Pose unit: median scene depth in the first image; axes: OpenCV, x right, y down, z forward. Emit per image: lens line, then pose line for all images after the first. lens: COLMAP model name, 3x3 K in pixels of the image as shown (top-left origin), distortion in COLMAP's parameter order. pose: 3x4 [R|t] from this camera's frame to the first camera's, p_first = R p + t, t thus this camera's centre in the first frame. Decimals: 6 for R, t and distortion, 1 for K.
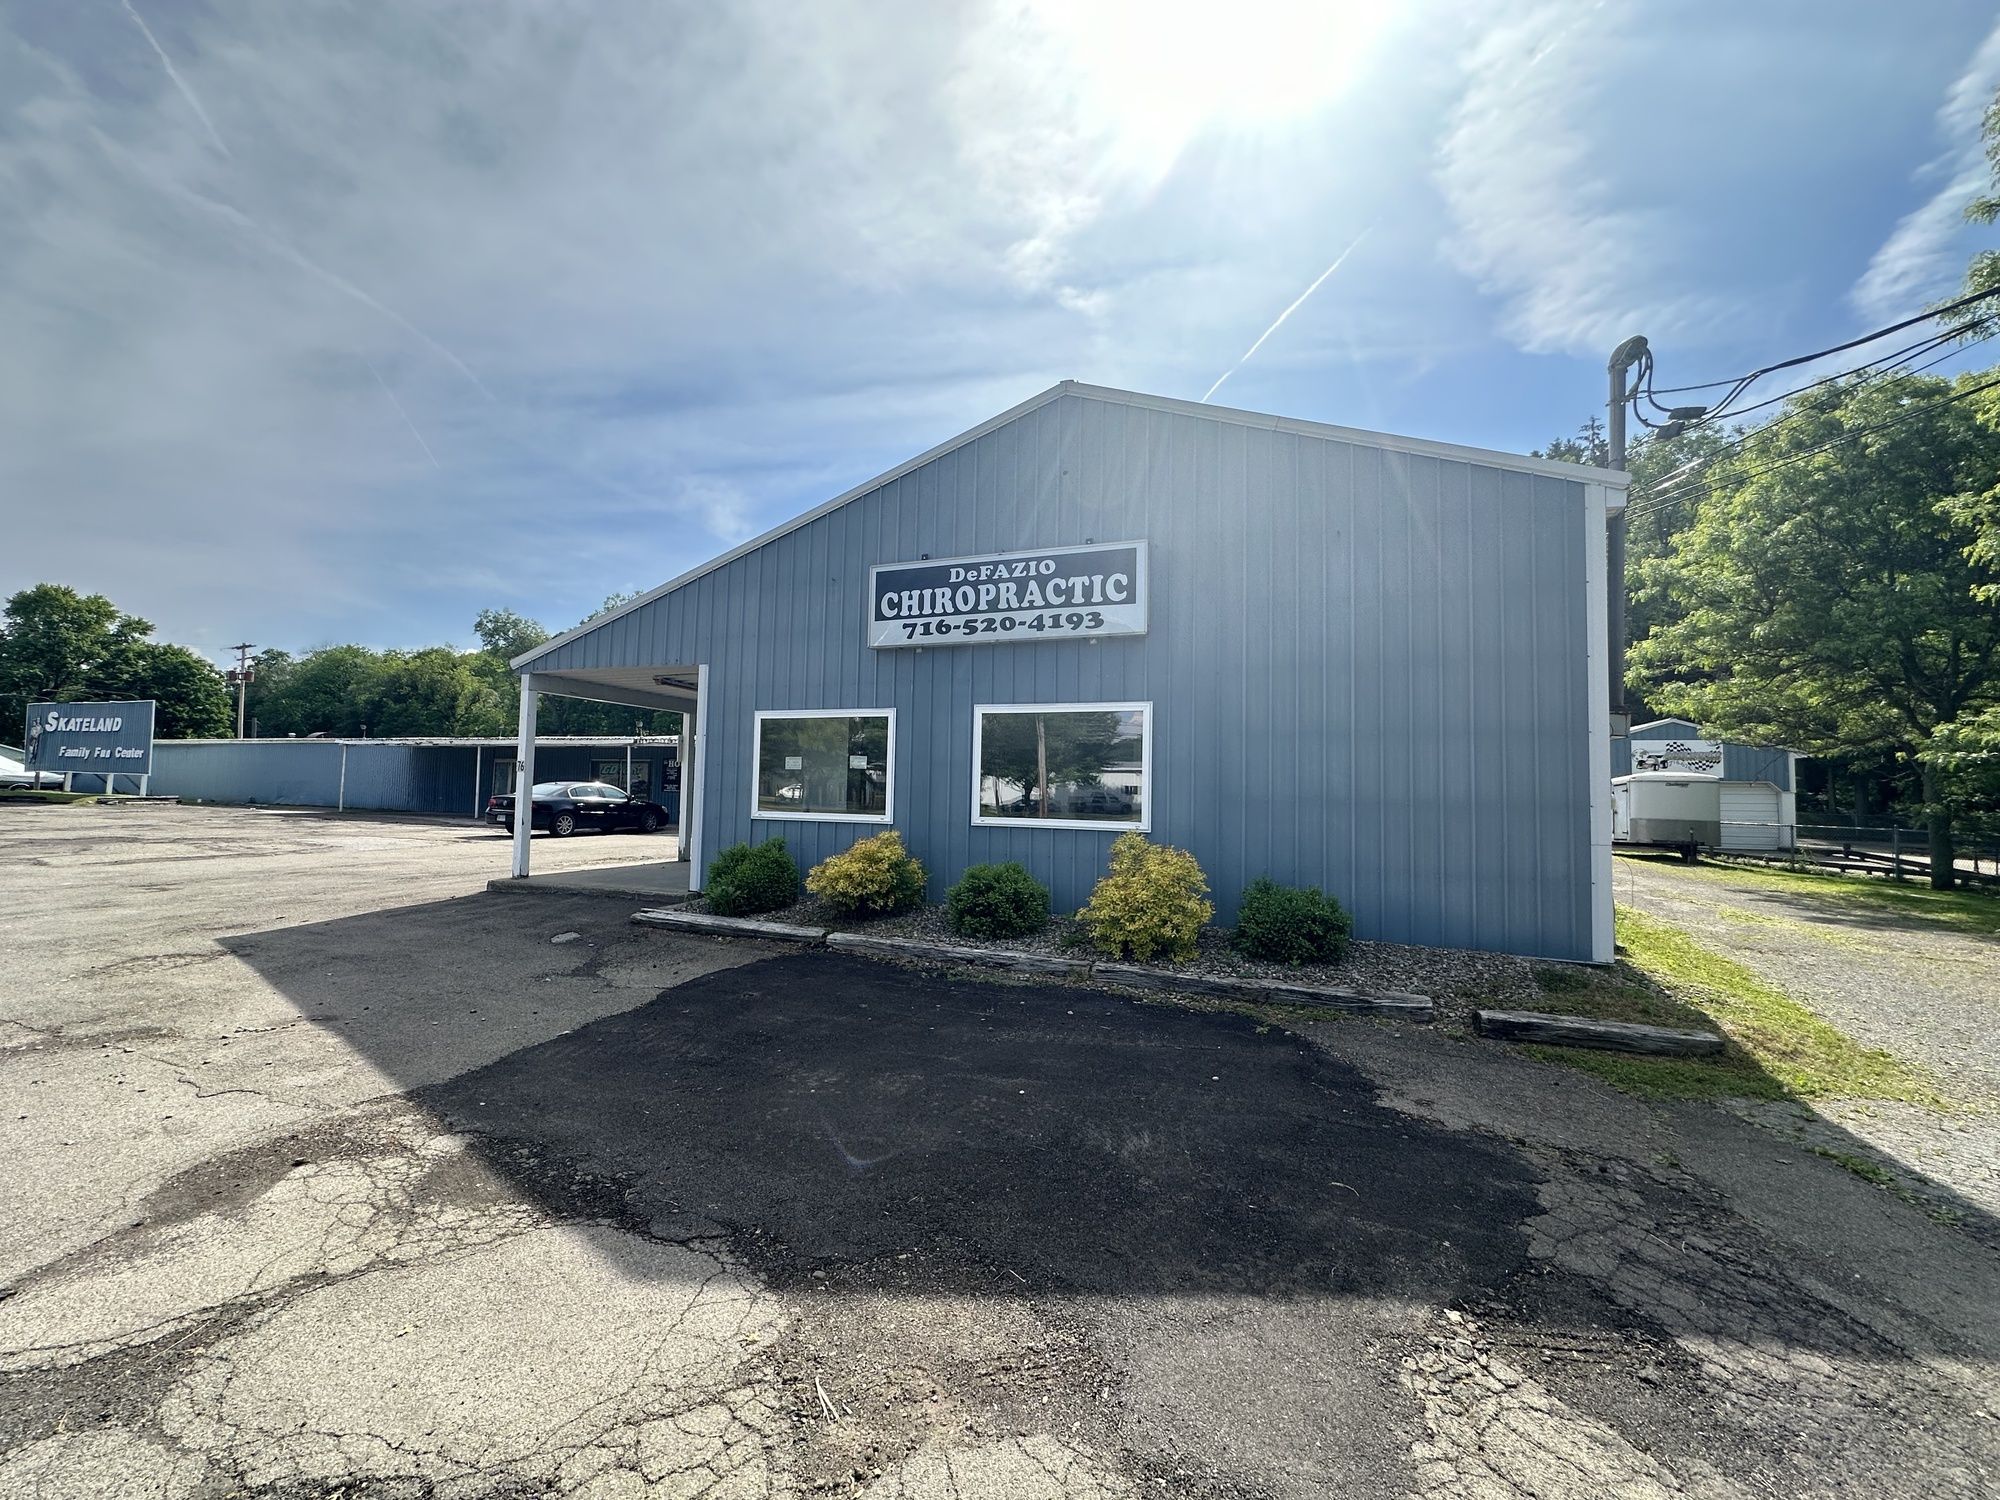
lens RADIAL K [[787.4, 0, 991.9], [0, 787.4, 757.4], [0, 0, 1]] dist [-0.001144, -0.000881]
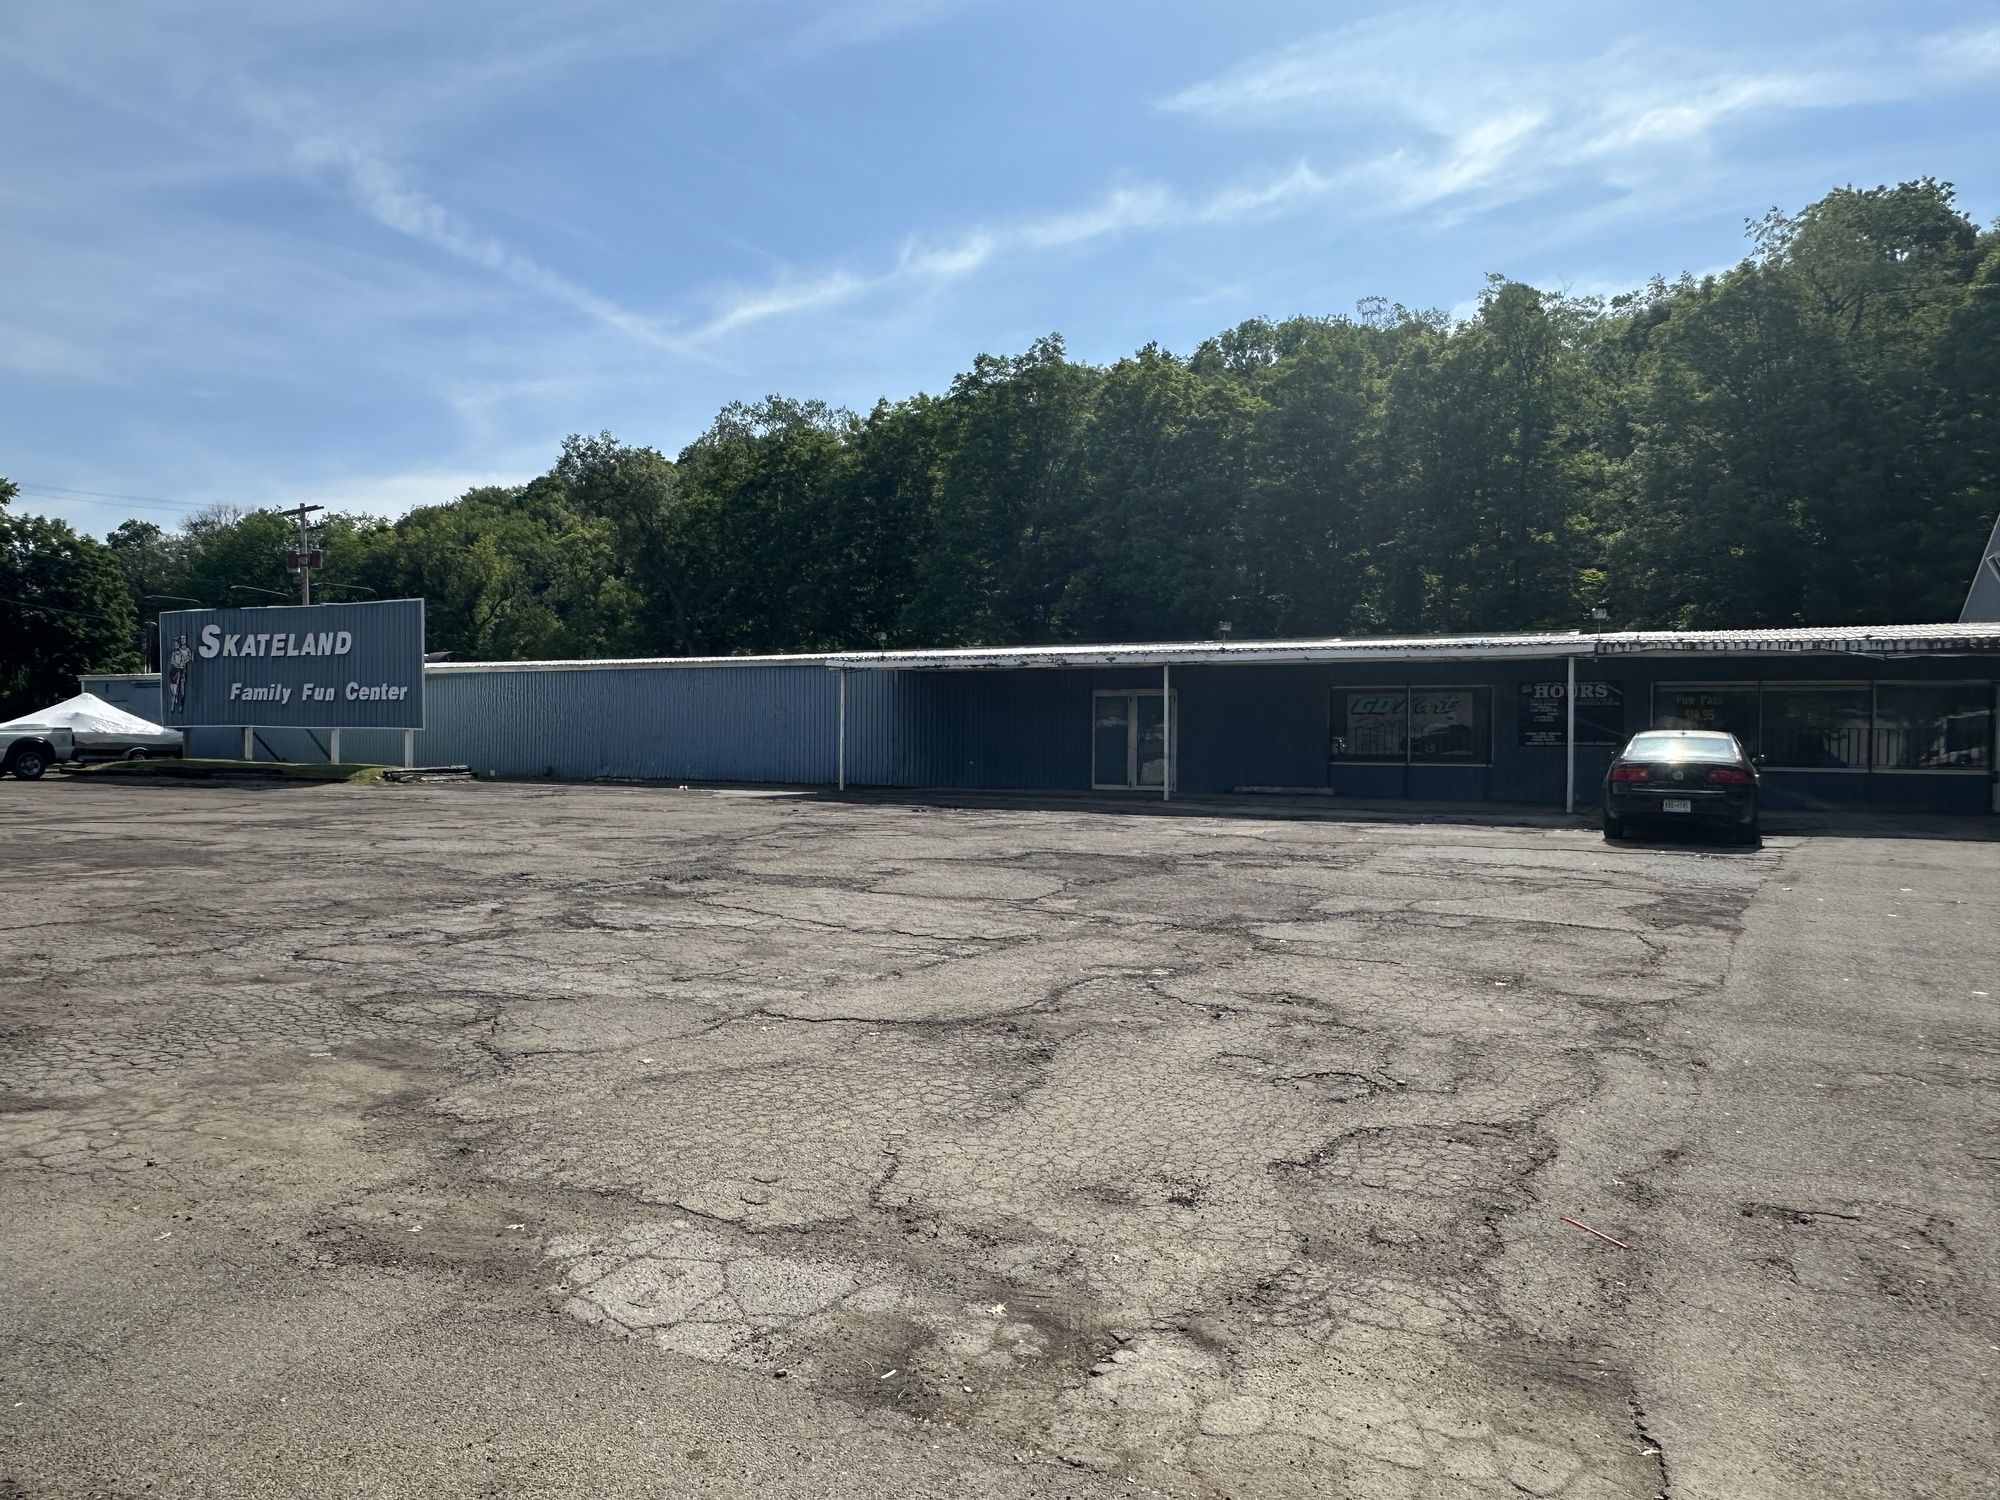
lens RADIAL K [[1364.5, 0, 998.8], [0, 1364.5, 749.8], [0, 0, 1]] dist [0.010348, -0.005036]
pose [[0.992348, -0.015360, -0.122515, -1.918747], [0.022058, 0.998324, 0.053503, -0.026619], [0.121488, -0.055796, 0.991023, 0.241164]]
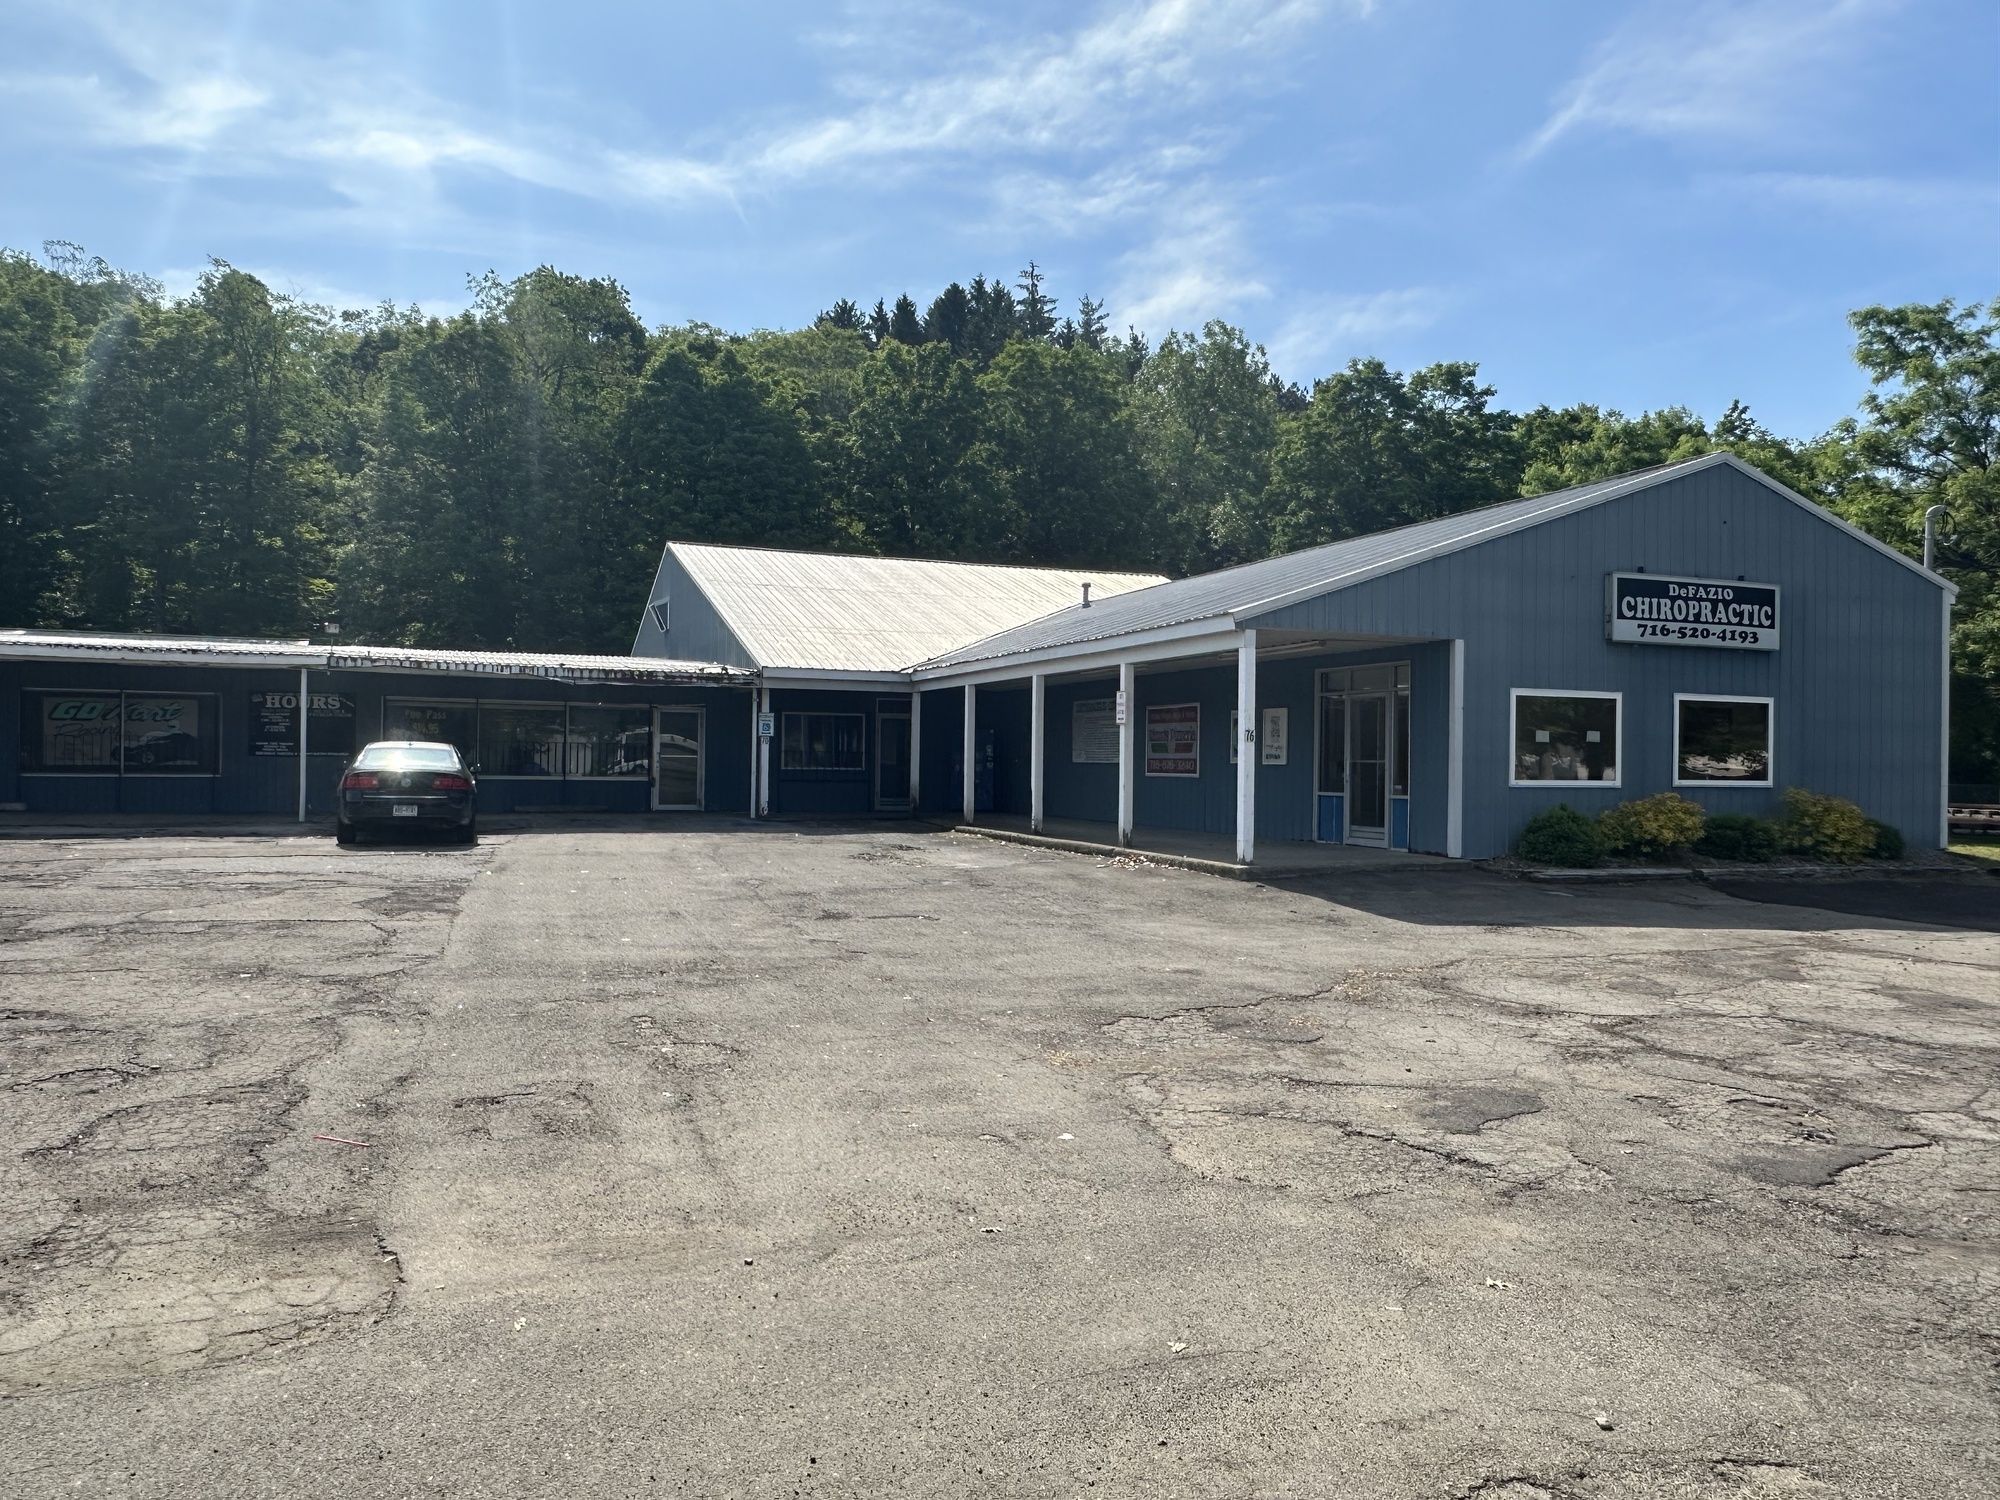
lens RADIAL K [[1364.5, 0, 1001.7], [0, 1364.5, 749.3], [0, 0, 1]] dist [0.010348, -0.005036]
pose [[0.731530, -0.008891, 0.681751, -1.972386], [-0.027599, 0.998709, 0.042638, -0.033313], [-0.681250, -0.050006, 0.730341, 0.096885]]
